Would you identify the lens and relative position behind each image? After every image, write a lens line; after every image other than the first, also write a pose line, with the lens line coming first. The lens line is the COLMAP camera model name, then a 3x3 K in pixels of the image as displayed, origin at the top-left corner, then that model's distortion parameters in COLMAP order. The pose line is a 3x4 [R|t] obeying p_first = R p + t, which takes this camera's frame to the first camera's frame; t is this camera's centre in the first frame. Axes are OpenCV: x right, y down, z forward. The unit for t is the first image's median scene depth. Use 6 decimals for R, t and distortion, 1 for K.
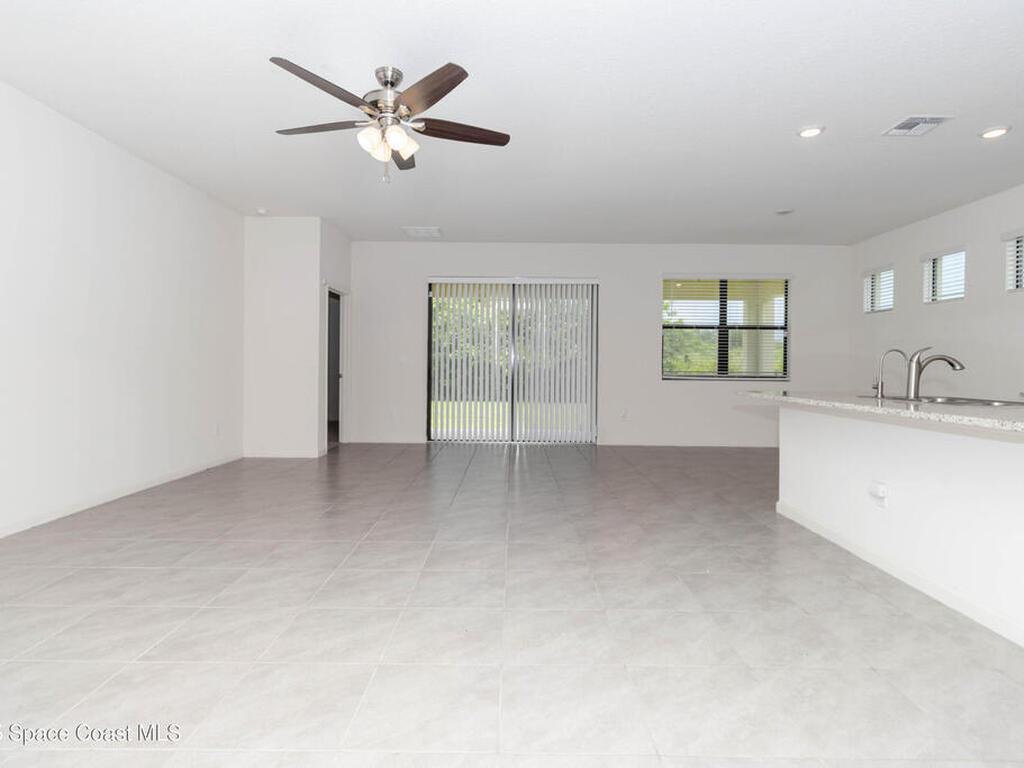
lens RADIAL K [[540.3, 0, 512.2], [0, 540.3, 374.5], [0, 0, 1]] dist [-0.003068, 0.001342]
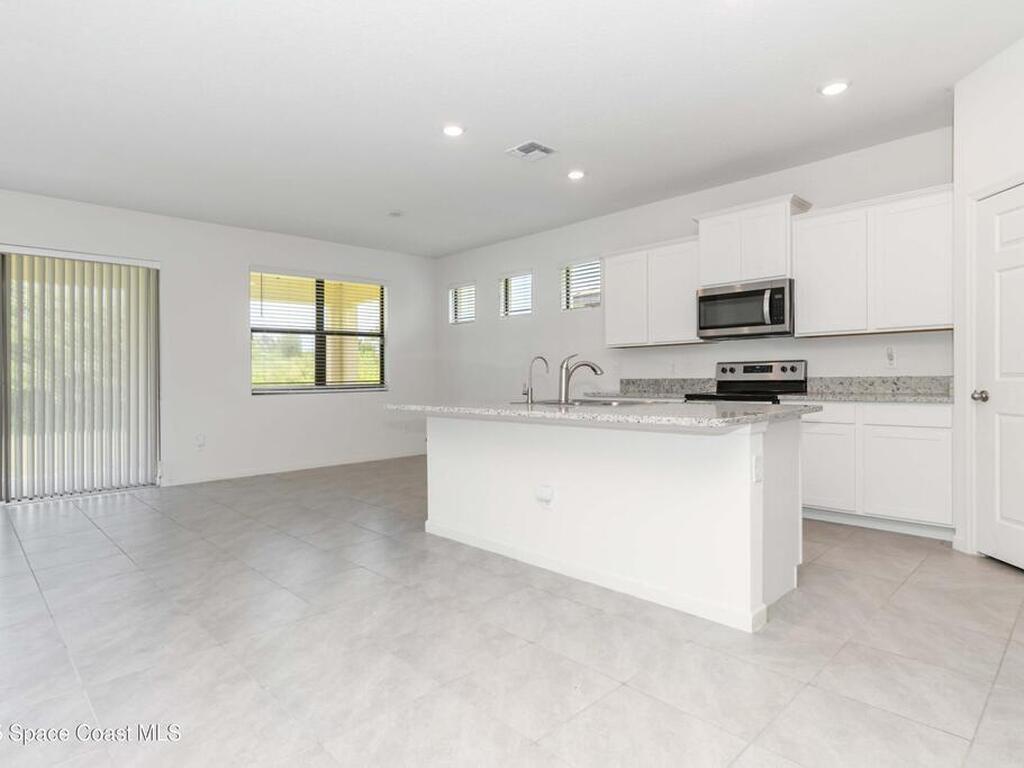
lens RADIAL K [[572.2, 0, 517.4], [0, 572.2, 378.4], [0, 0, 1]] dist [0.005178, -0.001753]
pose [[0.710147, -0.022949, 0.703679, -0.109192], [0.031724, 0.999496, 0.000581, -0.005857], [-0.703338, 0.021911, 0.710517, 0.239715]]
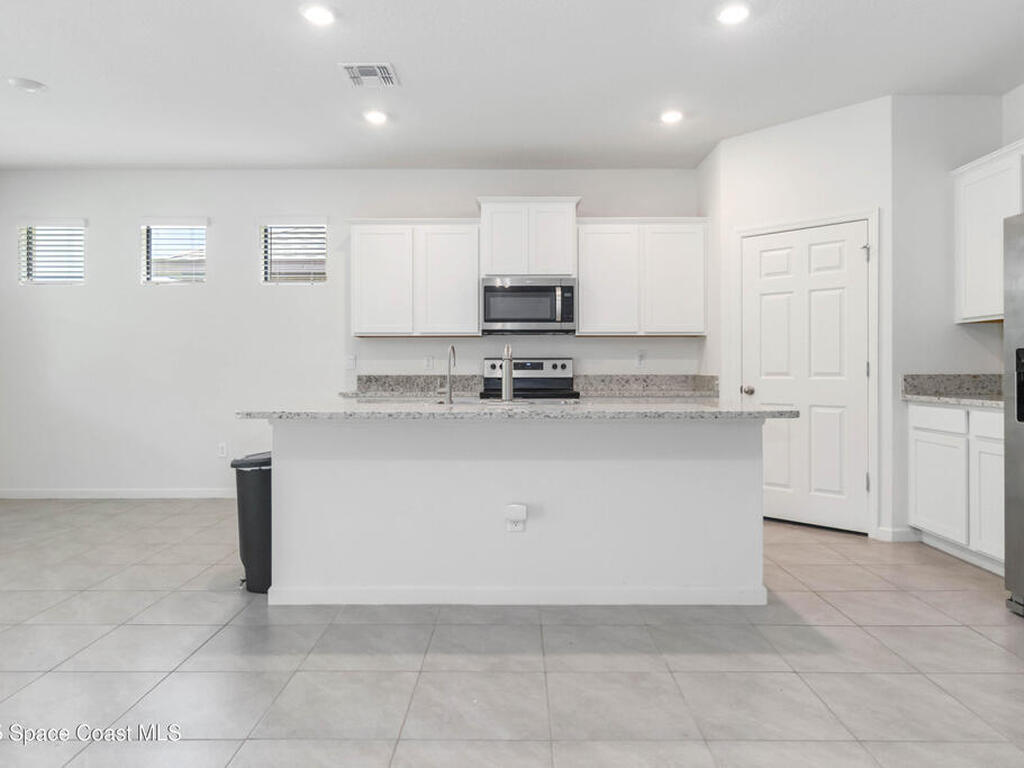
lens RADIAL K [[671.6, 0, 508.6], [0, 671.6, 378.6], [0, 0, 1]] dist [-0.009073, 0.001006]
pose [[0.009852, -0.024604, 0.999649, -0.341591], [0.016041, 0.999572, 0.024444, -0.021154], [-0.999823, 0.015794, 0.010243, 0.925988]]
